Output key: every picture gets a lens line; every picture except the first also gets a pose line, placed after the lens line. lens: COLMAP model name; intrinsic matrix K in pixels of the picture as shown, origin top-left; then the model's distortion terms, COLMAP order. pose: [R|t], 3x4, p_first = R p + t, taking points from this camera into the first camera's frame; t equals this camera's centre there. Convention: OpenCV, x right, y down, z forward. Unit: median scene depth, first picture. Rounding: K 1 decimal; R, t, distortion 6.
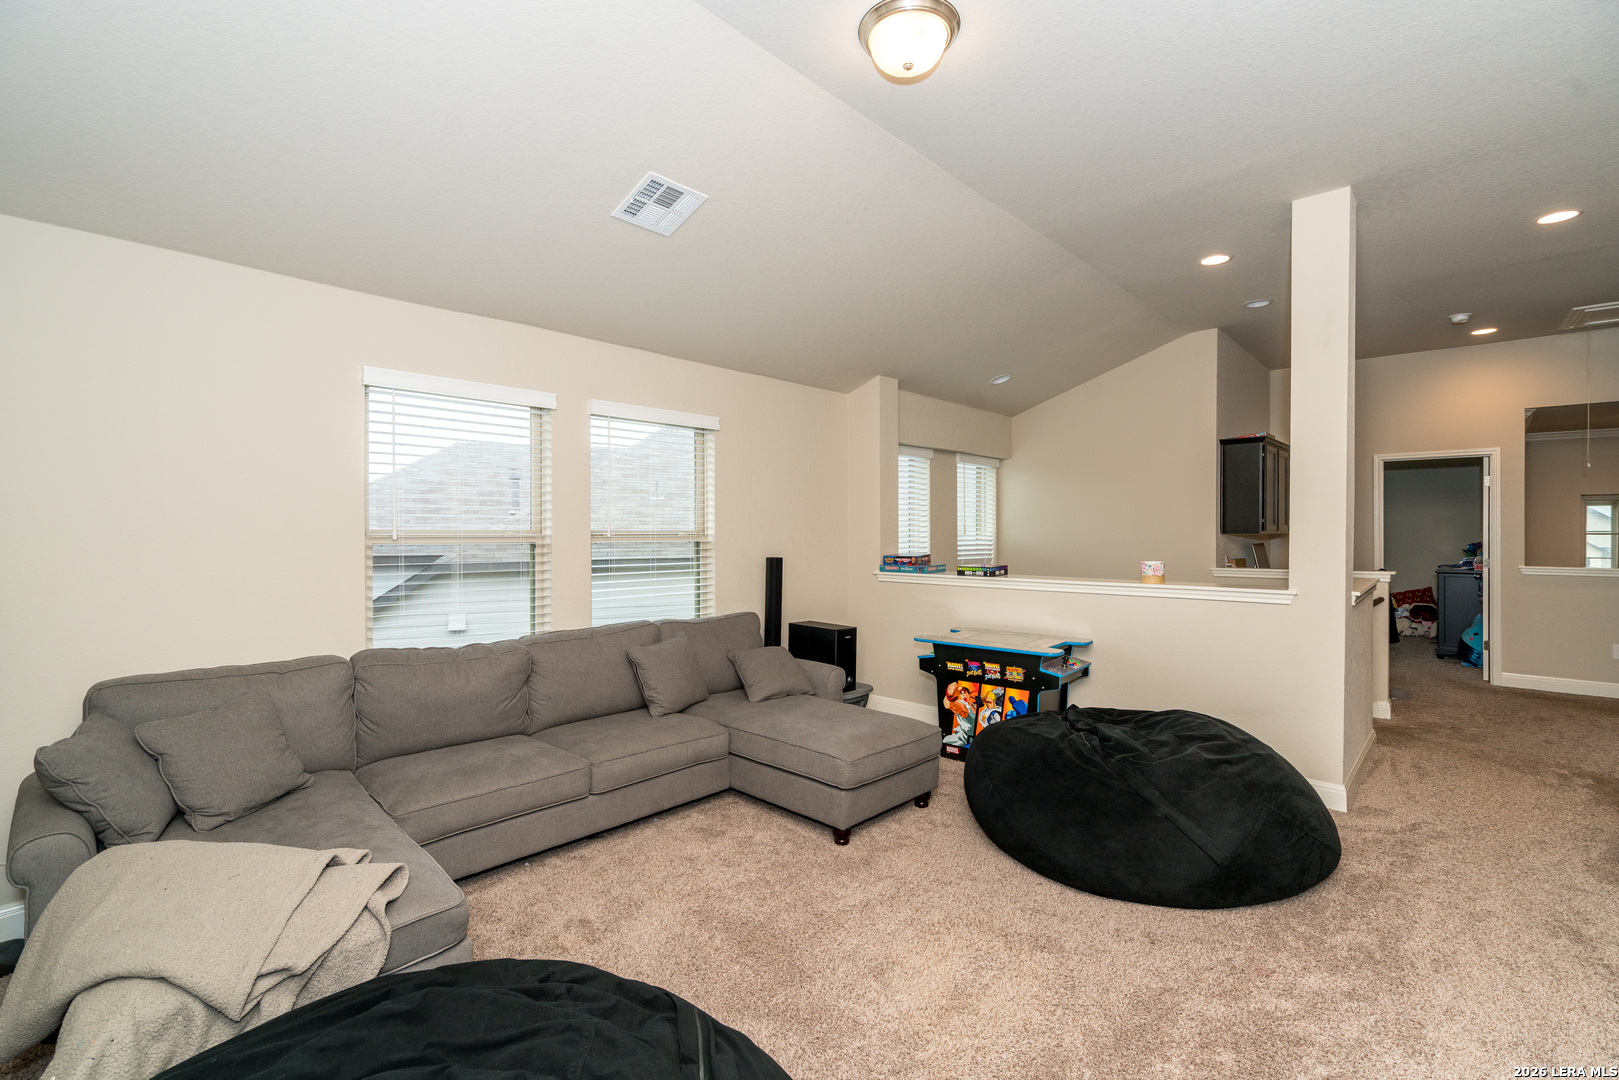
lens RADIAL K [[737.3, 0, 800.2], [0, 737.3, 530.4], [0, 0, 1]] dist [0.004478, 0.000196]
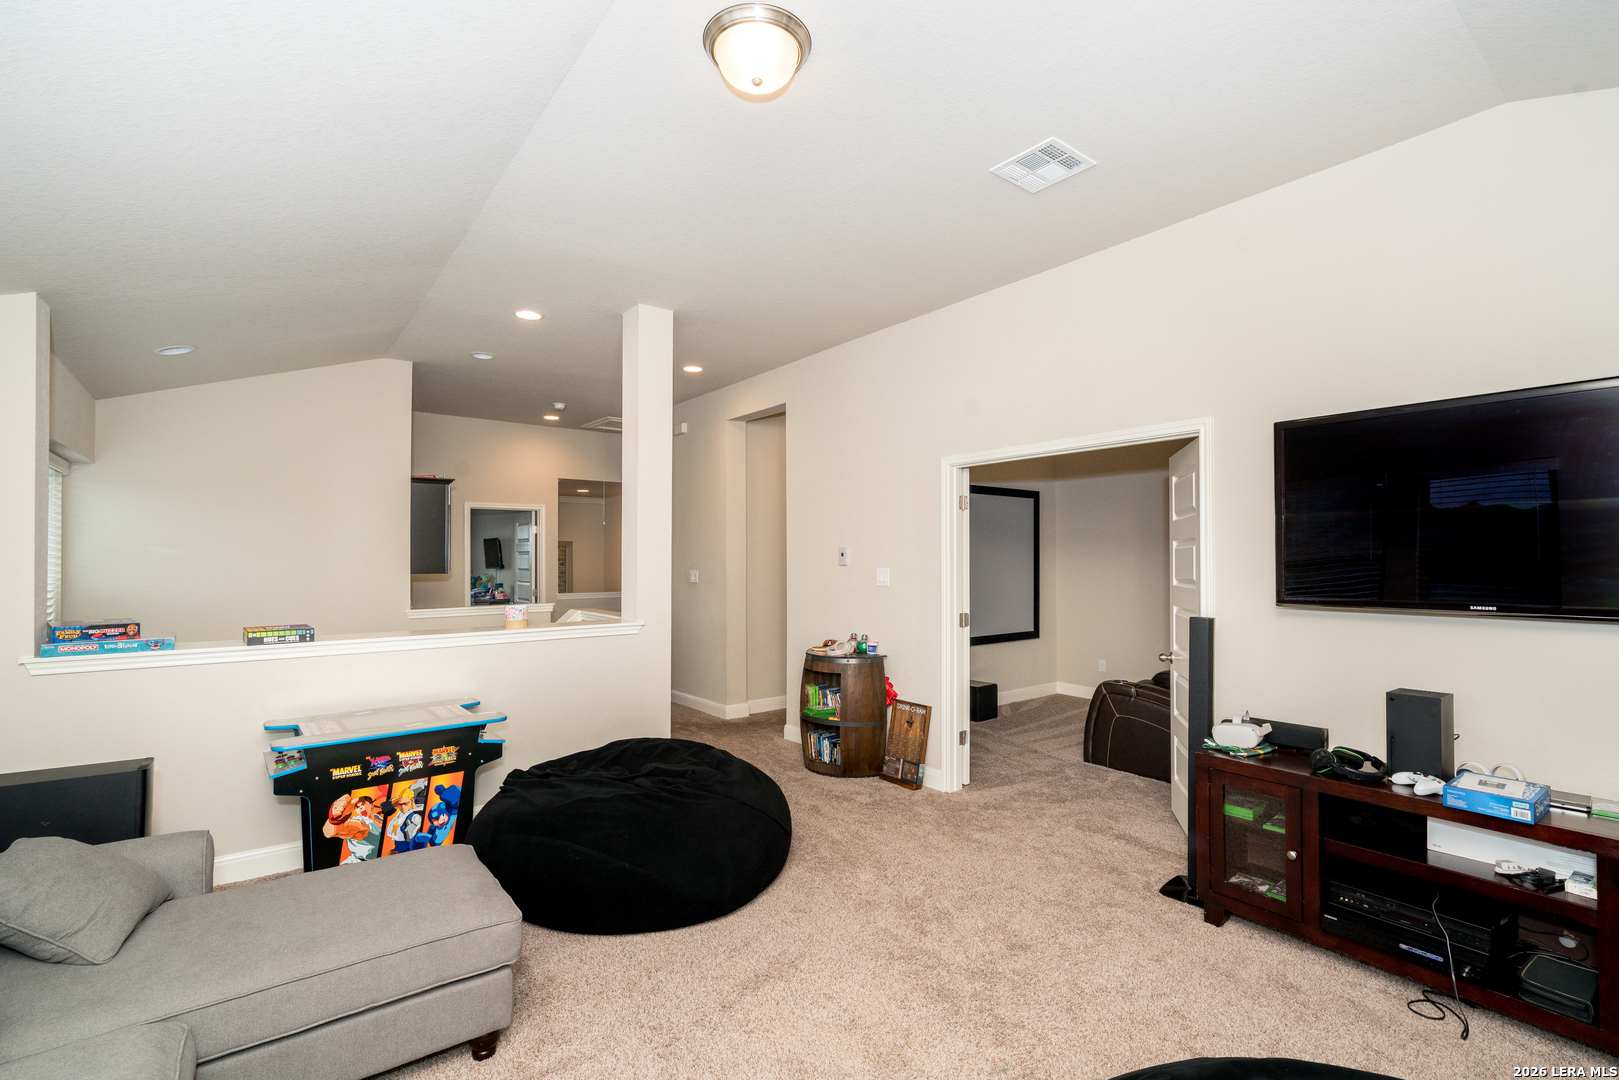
lens RADIAL K [[737.3, 0, 807.4], [0, 737.3, 551.6], [0, 0, 1]] dist [0.004478, 0.000196]
pose [[0.173355, 0.009815, 0.984810, -0.419304], [0.001466, 0.999947, -0.010224, -0.018933], [-0.984858, 0.003216, 0.173331, 0.450412]]
